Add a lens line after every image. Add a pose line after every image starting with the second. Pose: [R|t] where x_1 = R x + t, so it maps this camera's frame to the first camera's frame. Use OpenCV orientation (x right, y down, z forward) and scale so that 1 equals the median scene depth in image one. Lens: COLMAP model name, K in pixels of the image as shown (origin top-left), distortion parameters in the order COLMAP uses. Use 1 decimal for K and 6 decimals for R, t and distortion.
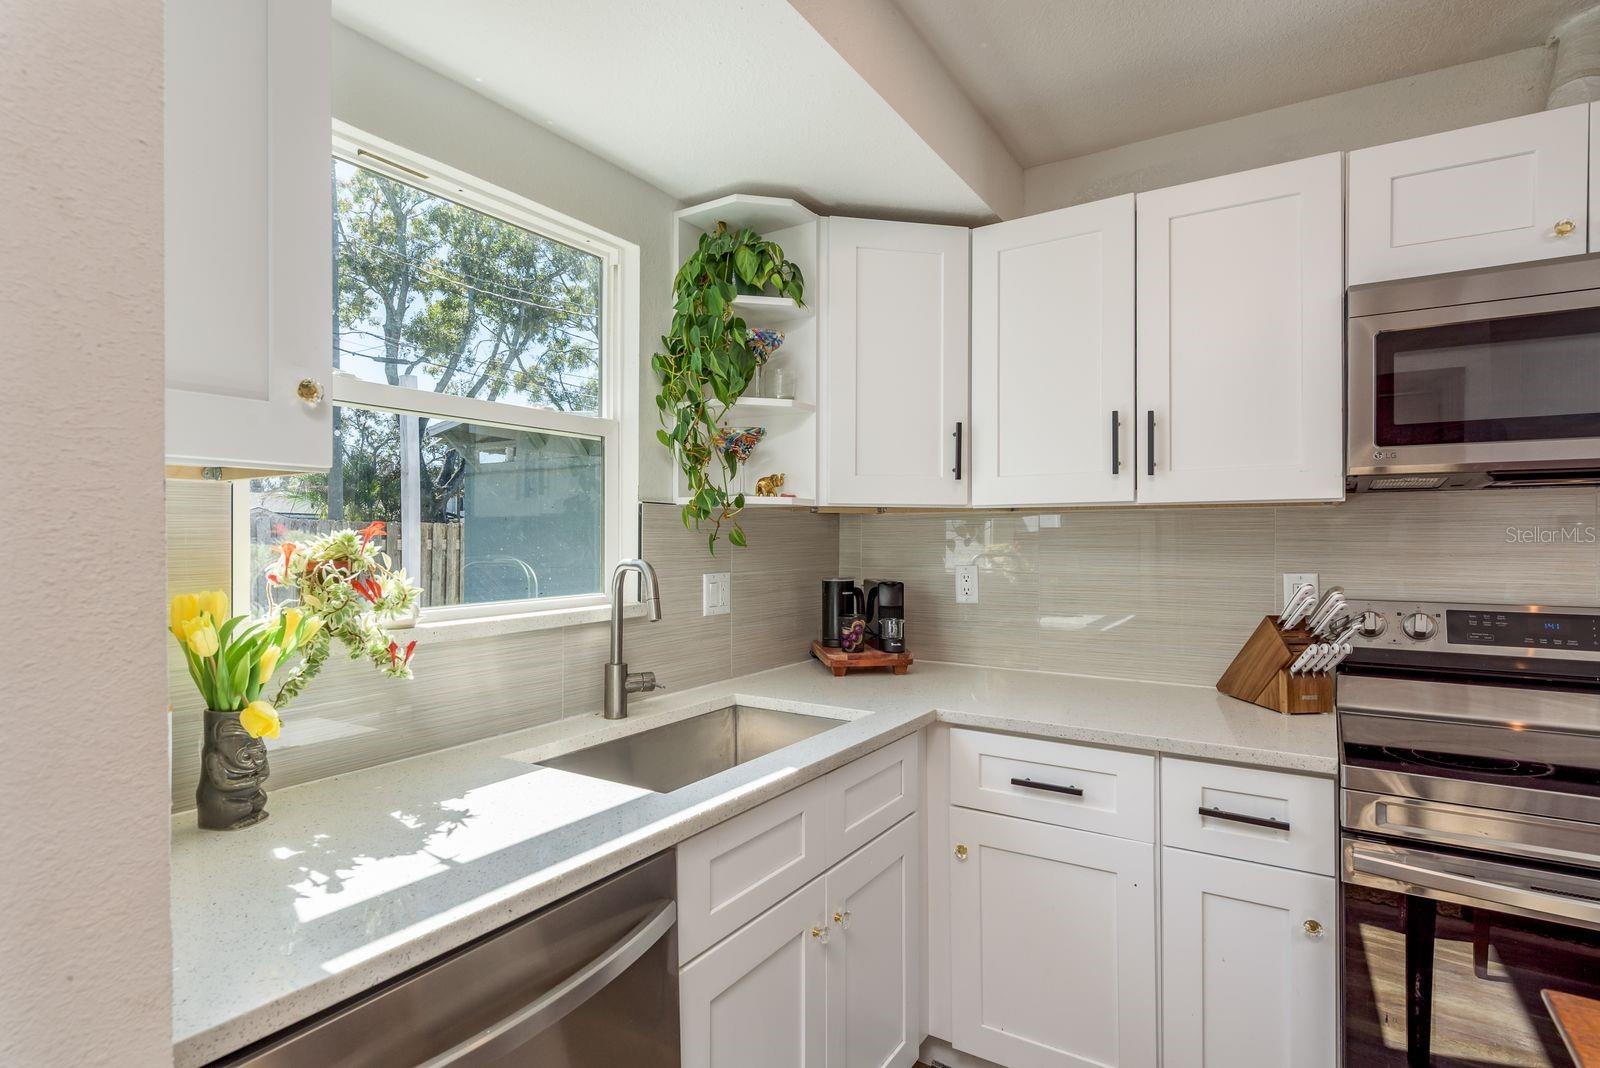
lens RADIAL K [[804.5, 0, 800.3], [0, 804.5, 531.9], [0, 0, 1]] dist [0.004534, -0.000769]
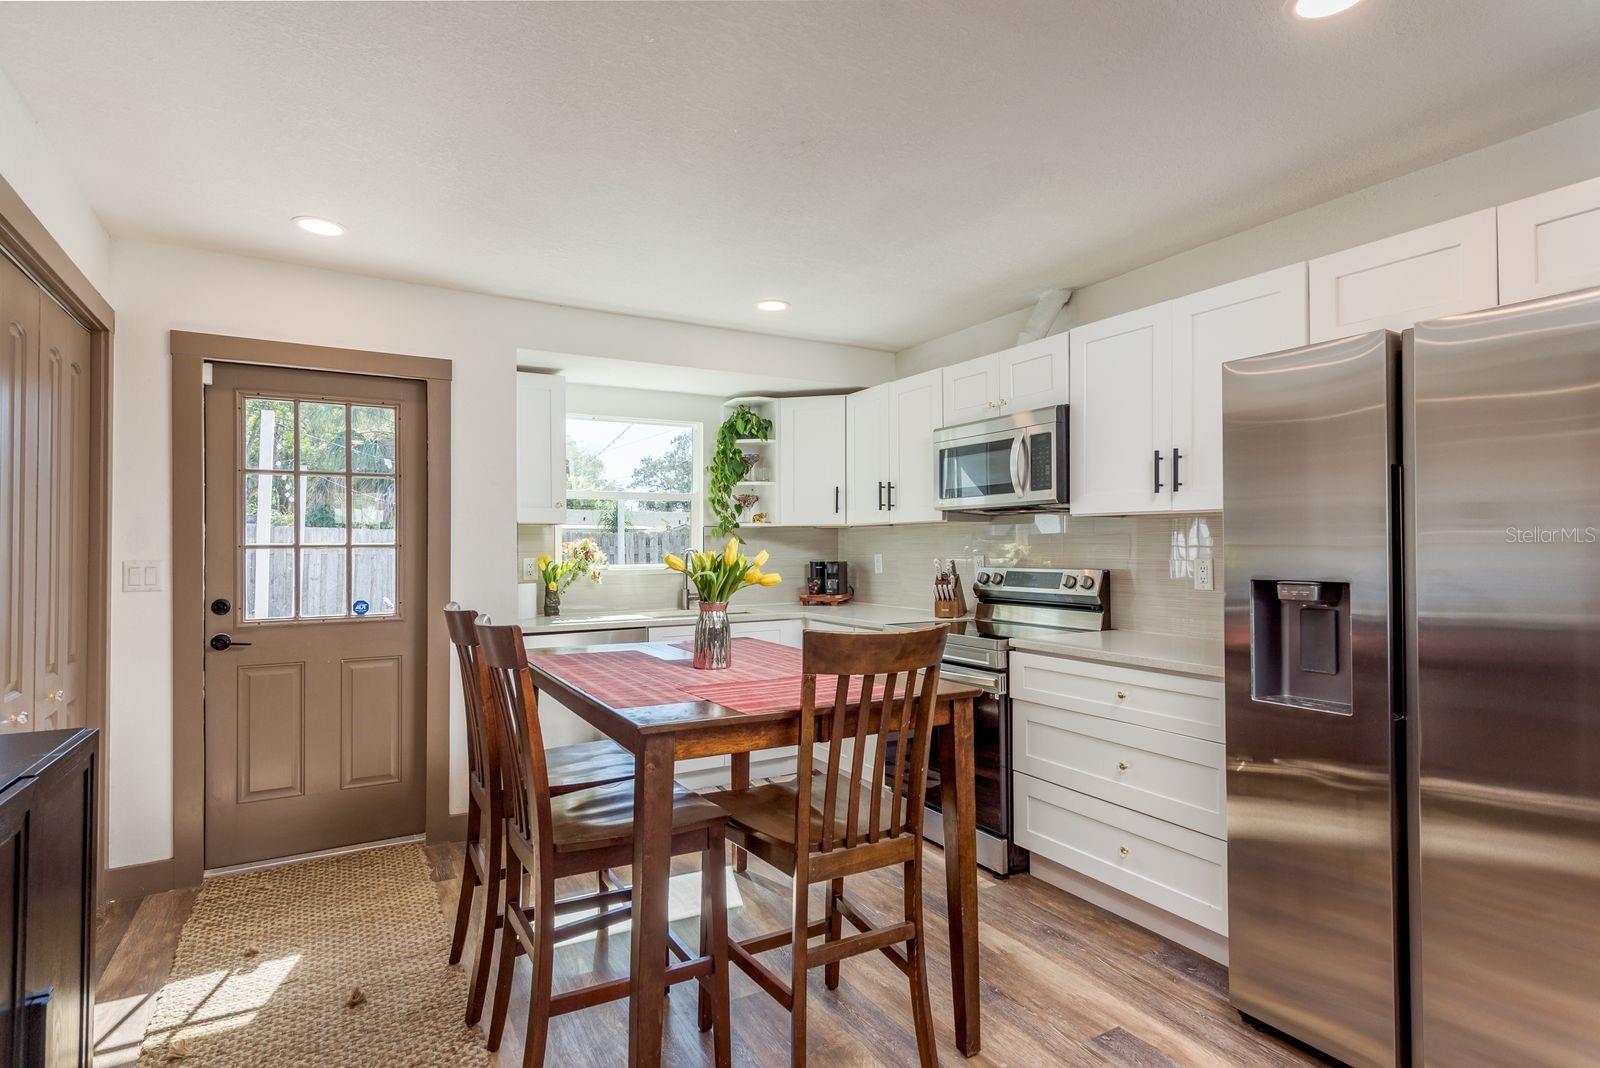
lens RADIAL K [[804.5, 0, 809.4], [0, 804.5, 543.4], [0, 0, 1]] dist [0.004534, -0.000769]
pose [[0.884945, -0.005581, -0.465662, 1.223284], [0.008686, 0.999952, 0.004522, 0.006812], [0.465615, -0.008047, 0.884951, -1.023048]]
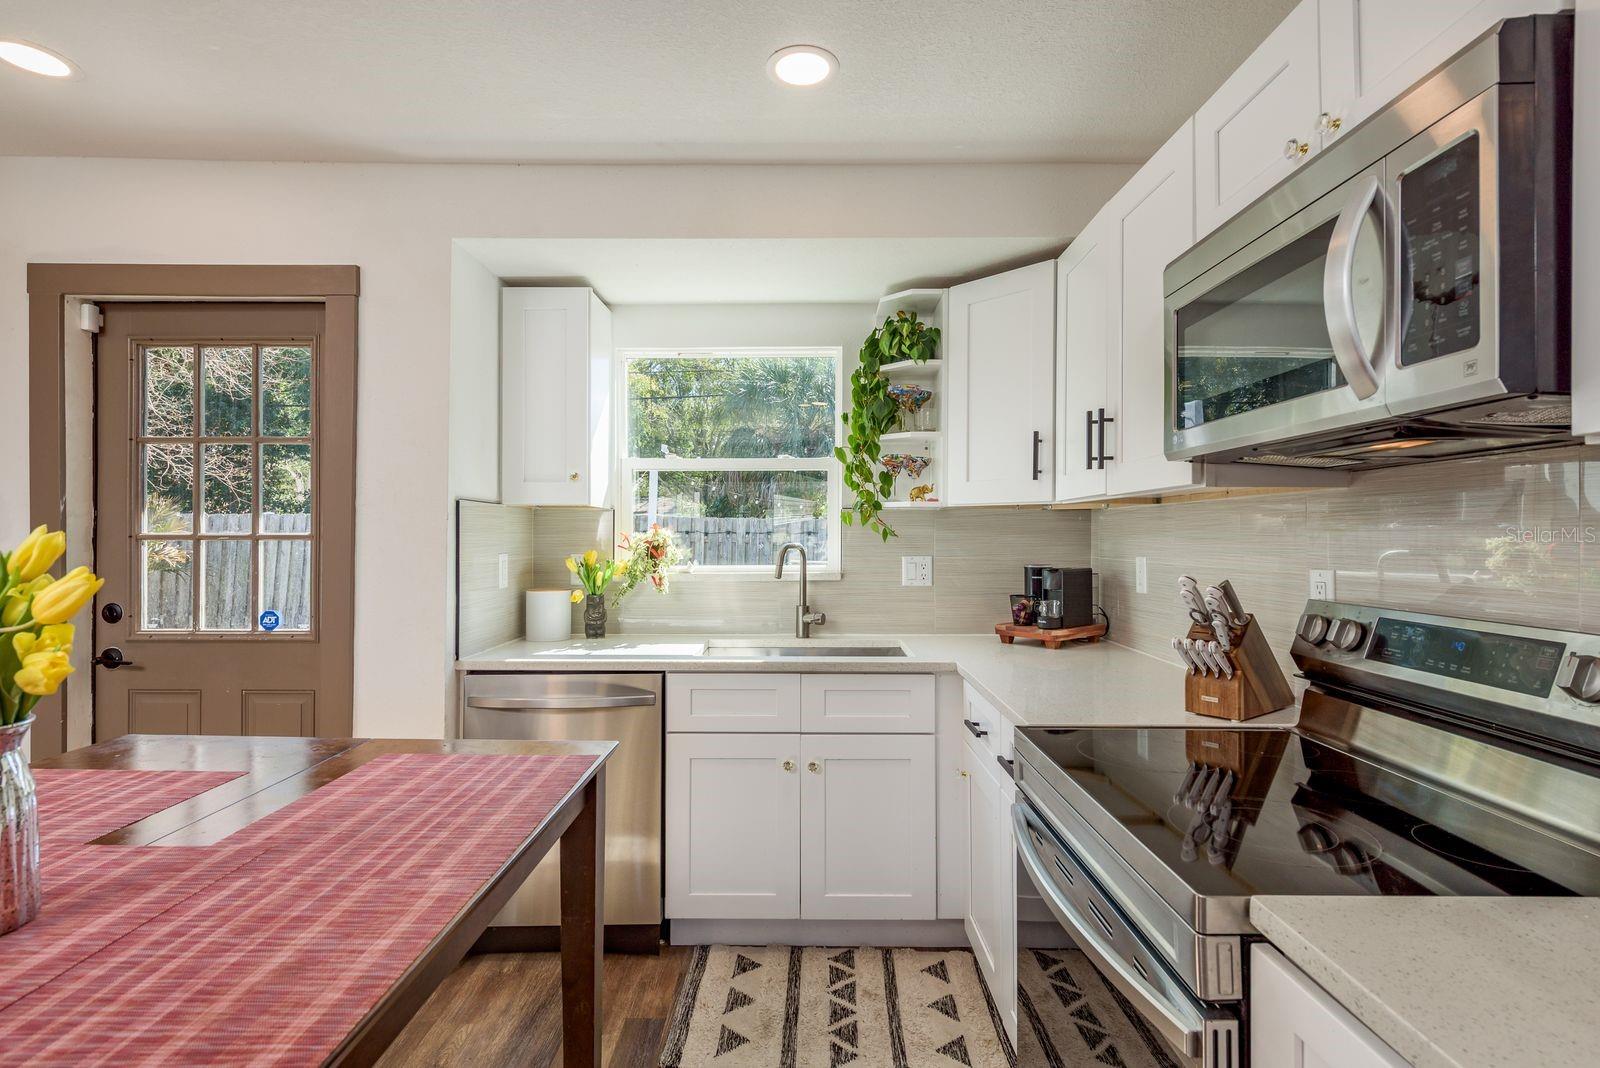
lens RADIAL K [[804.5, 0, 791.0], [0, 804.5, 529.5], [0, 0, 1]] dist [0.004534, -0.000769]
pose [[0.524027, -0.005604, -0.851683, 1.076663], [0.005590, 0.999979, -0.003140, 0.008485], [0.851684, -0.003115, 0.524047, 0.091060]]
